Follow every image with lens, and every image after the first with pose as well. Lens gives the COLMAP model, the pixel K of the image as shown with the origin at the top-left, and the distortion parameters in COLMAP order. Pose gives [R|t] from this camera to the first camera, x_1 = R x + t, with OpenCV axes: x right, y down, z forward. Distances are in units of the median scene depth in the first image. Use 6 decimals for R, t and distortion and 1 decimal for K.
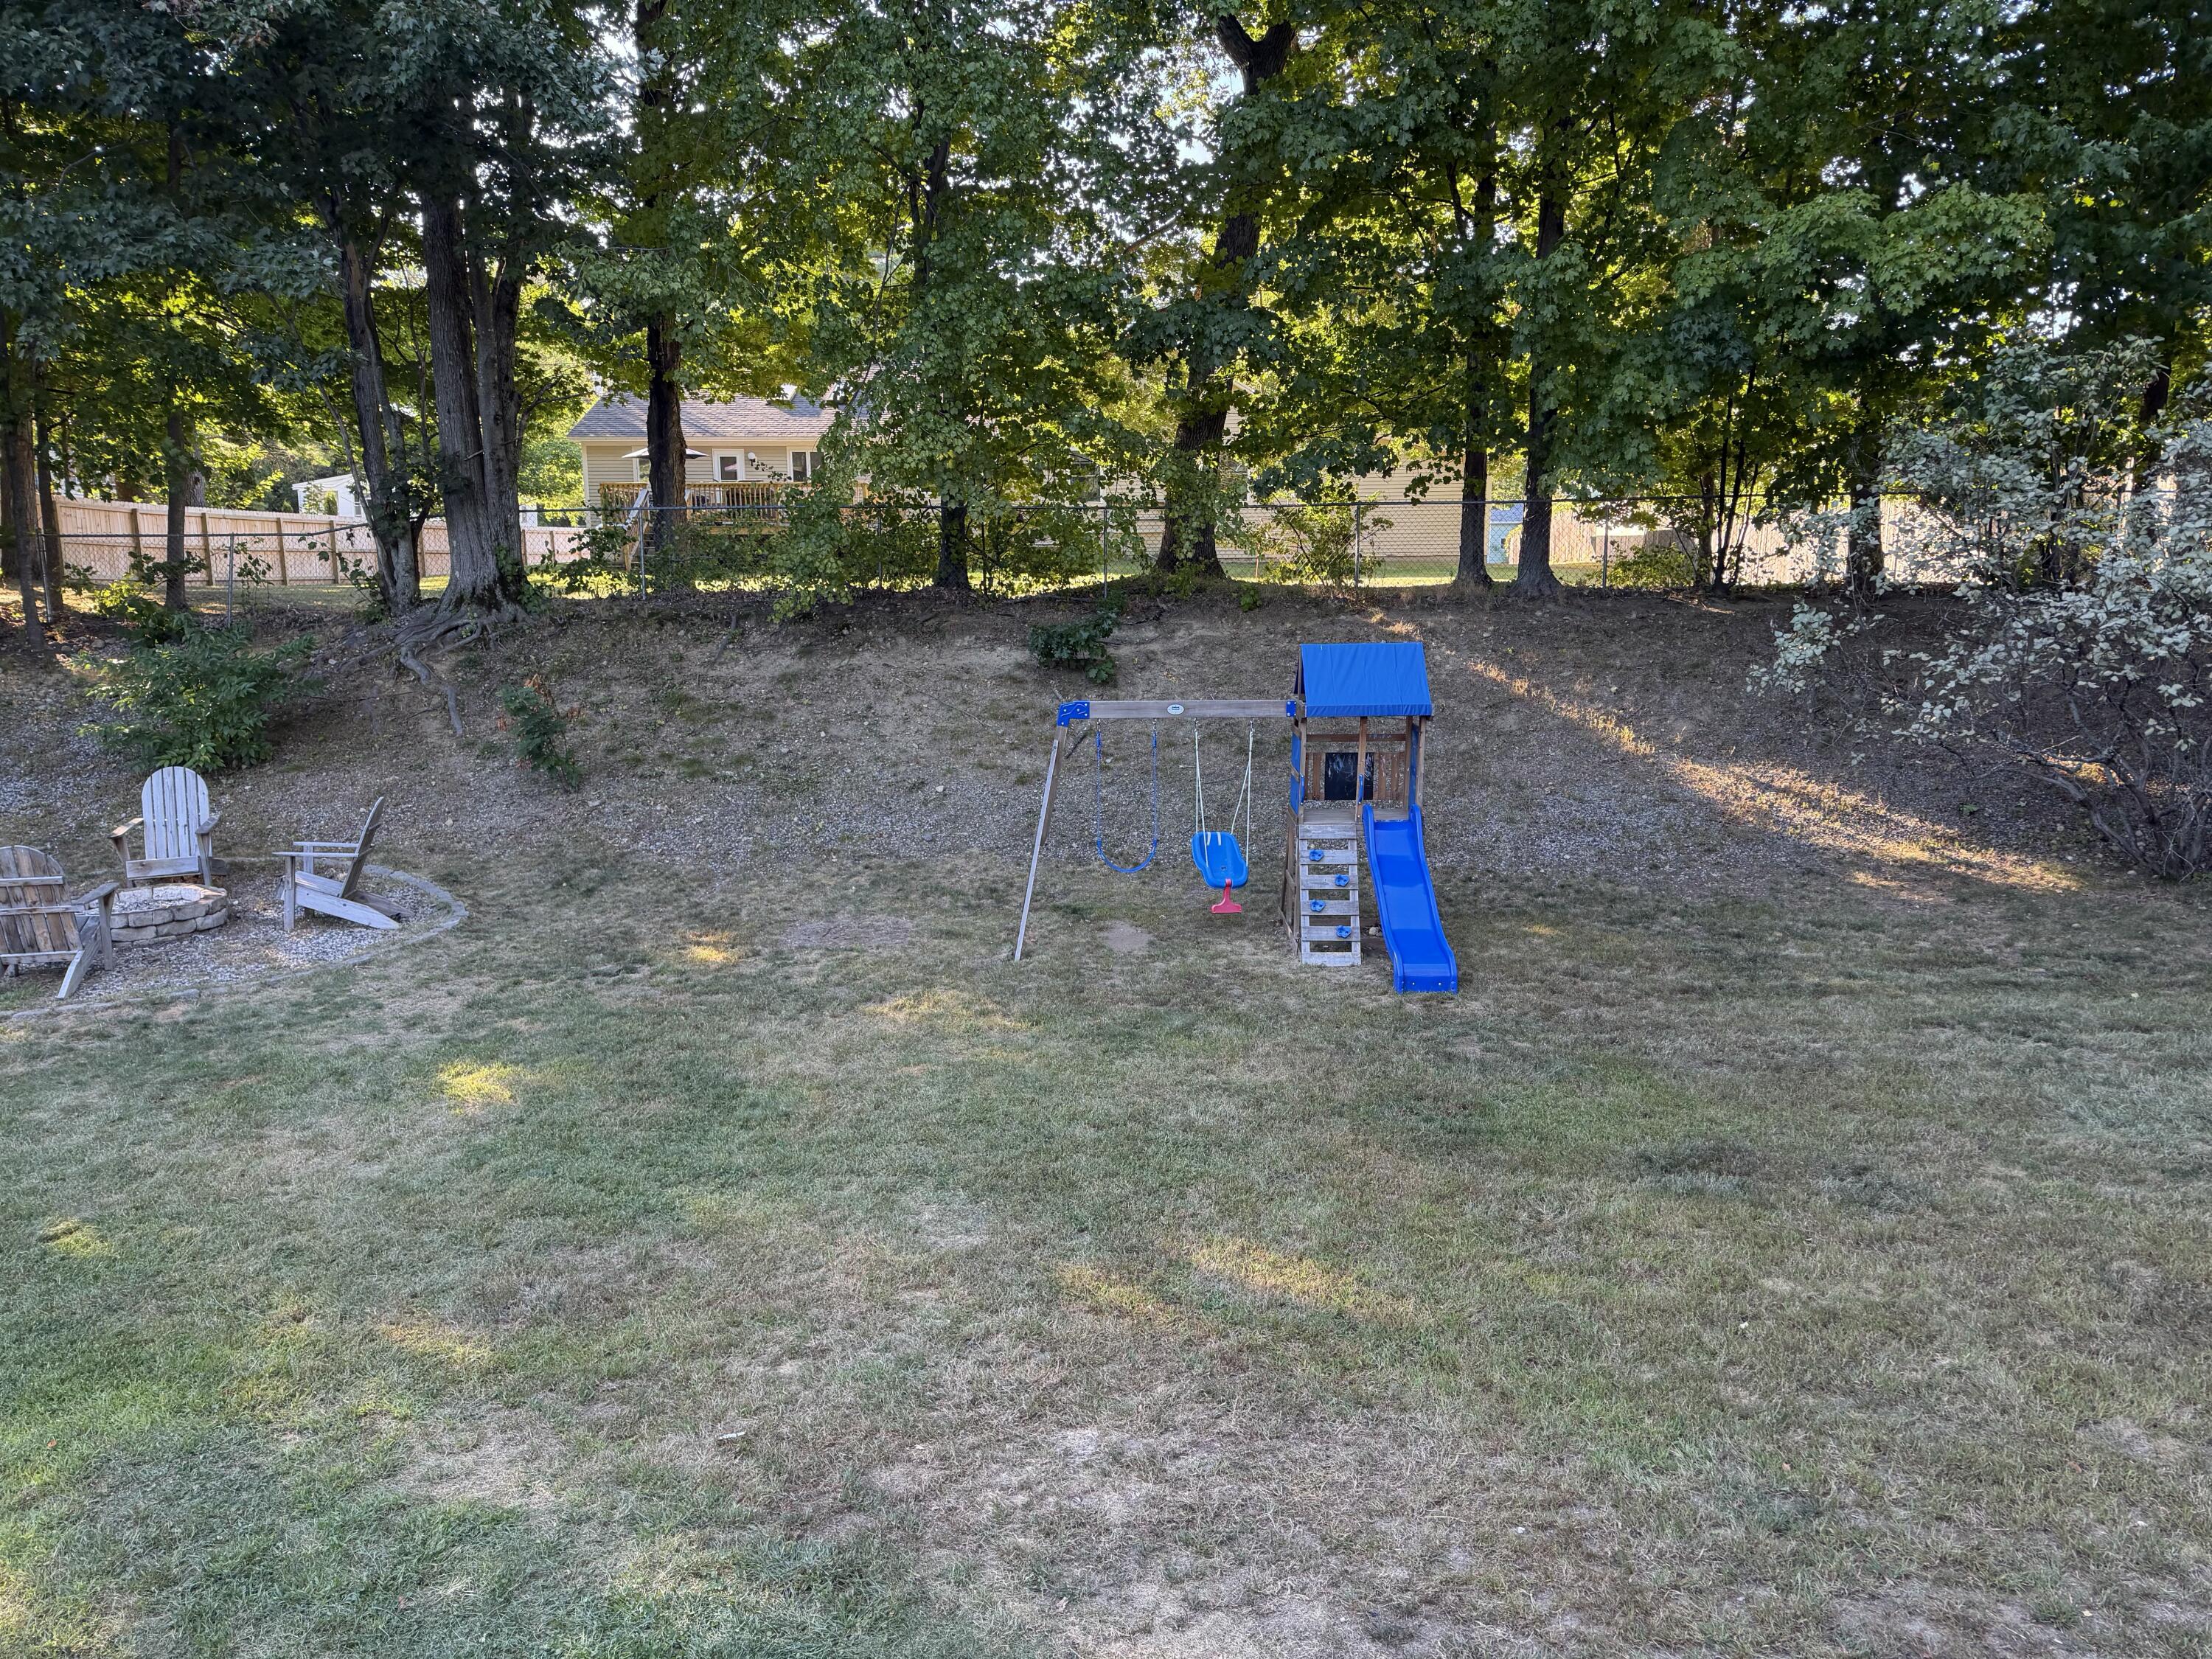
lens RADIAL K [[1531.3, 0, 1098.9], [0, 1531.3, 817.2], [0, 0, 1]] dist [0.134189, -0.169996]
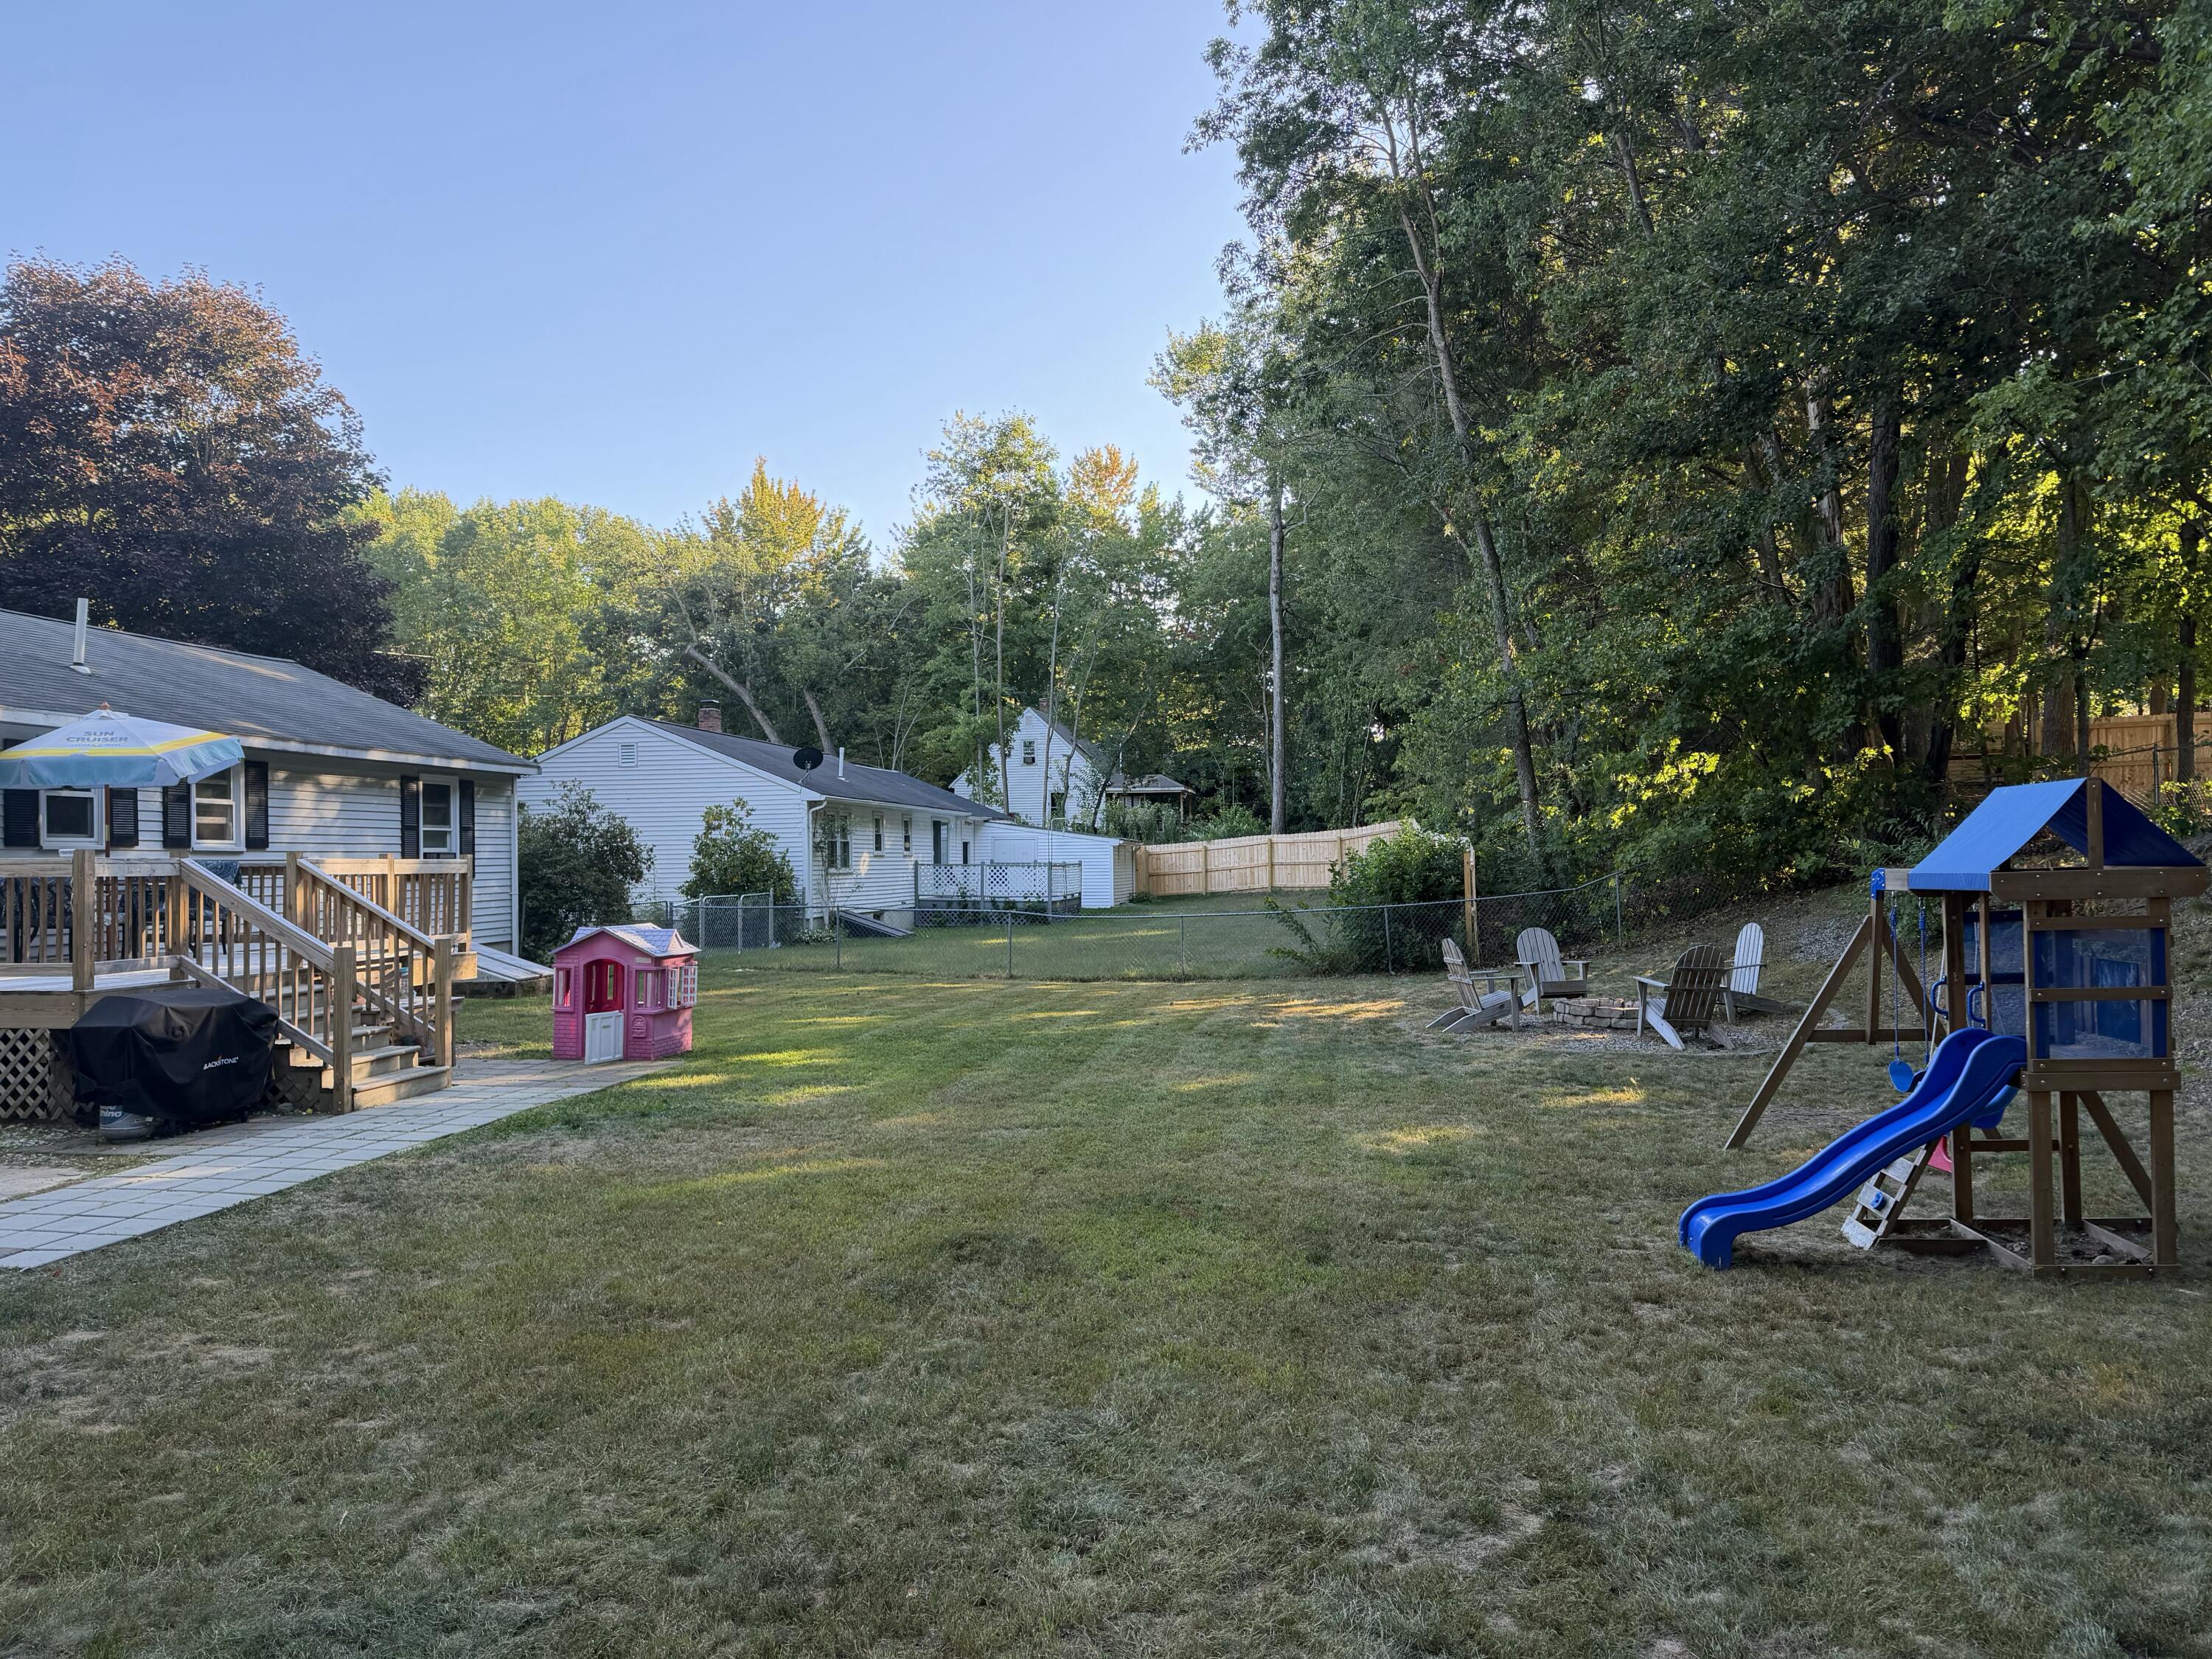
lens RADIAL K [[1530.6, 0, 1117.7], [0, 1530.6, 851.0], [0, 0, 1]] dist [0.083445, -0.121070]
pose [[-0.110310, -0.003515, -0.993891, 0.582408], [-0.138911, 0.990233, 0.011915, -0.026279], [0.984142, 0.139377, -0.109721, 0.489817]]
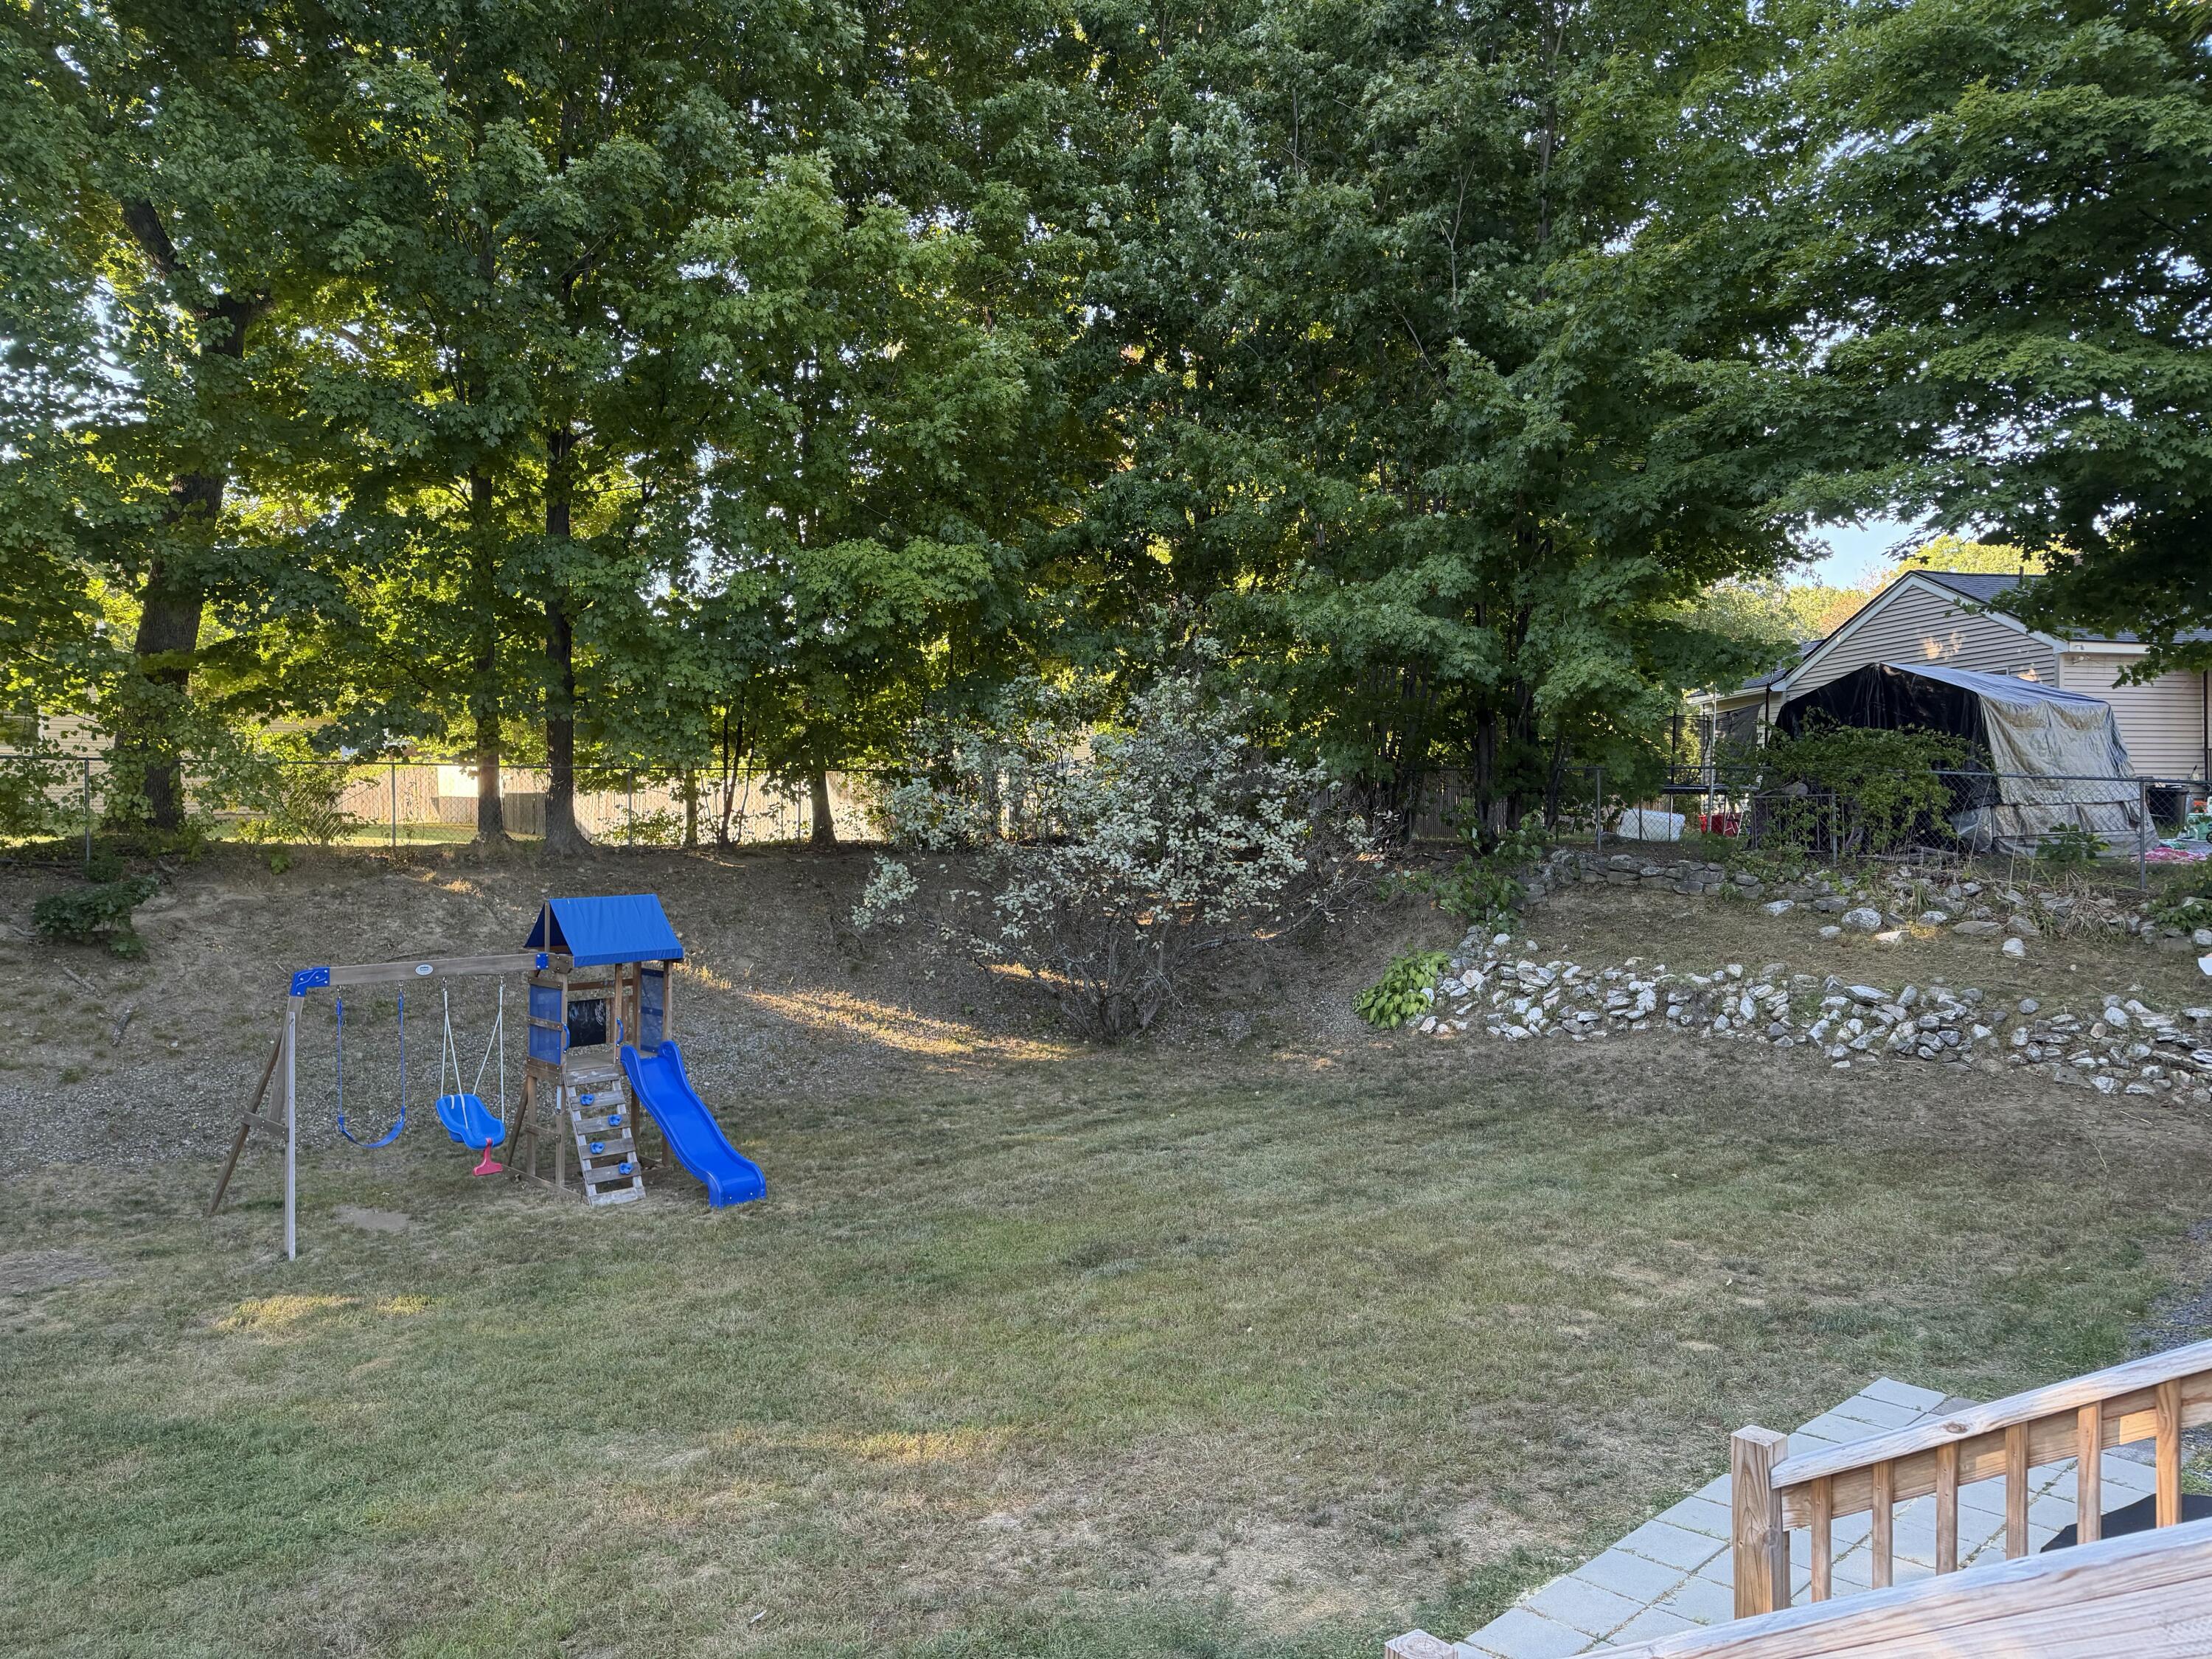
lens RADIAL K [[1536.3, 0, 1106.0], [0, 1536.3, 829.5], [0, 0, 1]] dist [0.037521, -0.048951]
pose [[0.708247, -0.004936, 0.705948, -0.235103], [0.114809, 0.987469, -0.108279, -0.001587], [-0.696567, 0.157738, 0.699938, -0.005133]]
